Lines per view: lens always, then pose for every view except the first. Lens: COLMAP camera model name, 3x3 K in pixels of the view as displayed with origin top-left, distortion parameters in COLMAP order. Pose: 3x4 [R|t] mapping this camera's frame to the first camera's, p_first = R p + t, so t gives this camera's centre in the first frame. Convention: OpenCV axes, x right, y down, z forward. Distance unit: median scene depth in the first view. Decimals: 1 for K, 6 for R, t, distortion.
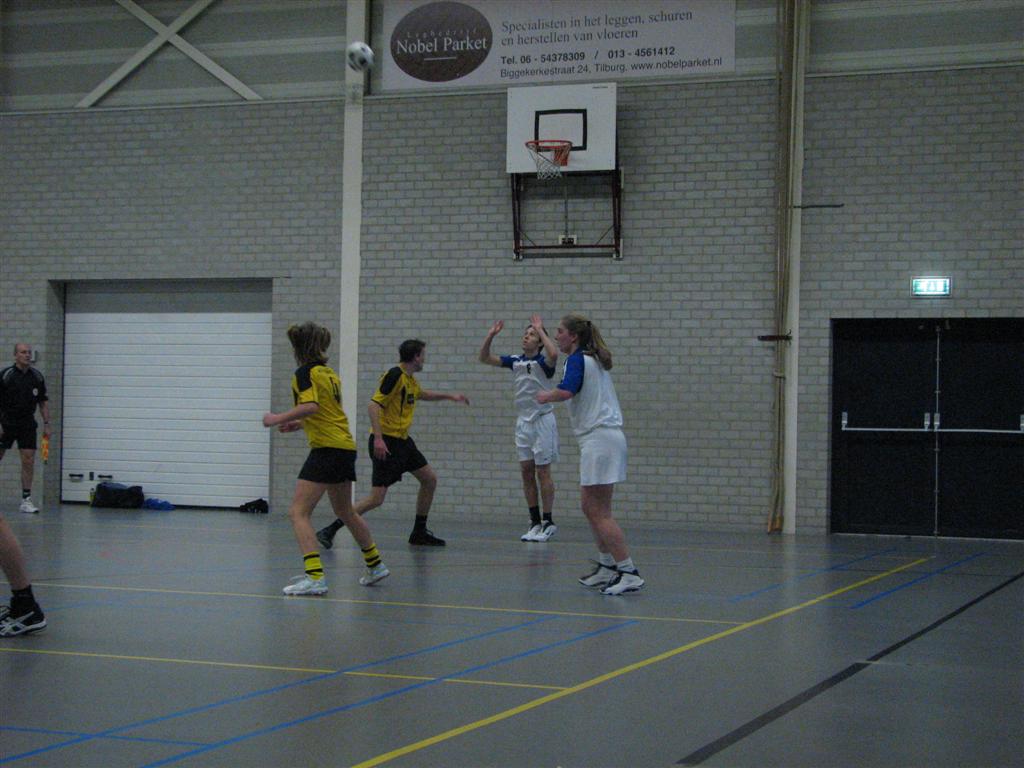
lens RADIAL K [[1983.1, 0, 471.4], [0, 1983.1, 410.0], [0, 0, 1]] dist [0.026270, 0.404373]
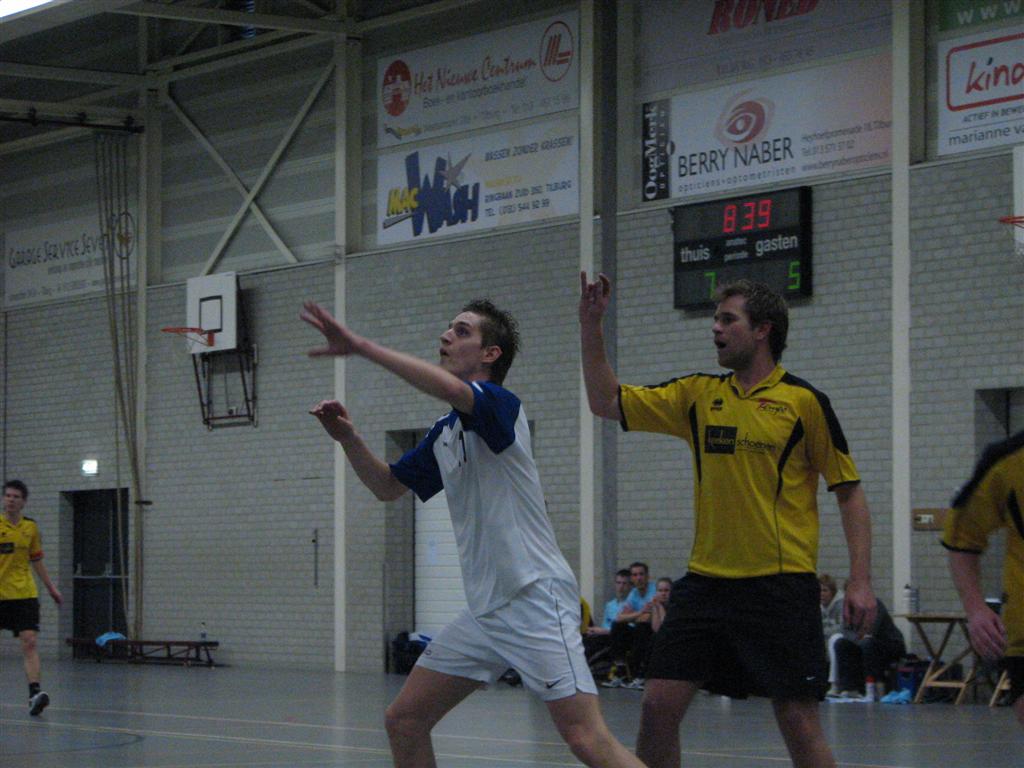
lens RADIAL K [[3568.4, 0, 429.8], [0, 3568.4, 427.4], [0, 0, 1]] dist [0.194607, 0.822220]
pose [[0.800168, -0.046396, -0.597979, 0.684210], [0.022430, 0.998621, -0.047467, 0.010964], [0.599356, 0.024569, 0.800105, -0.276670]]
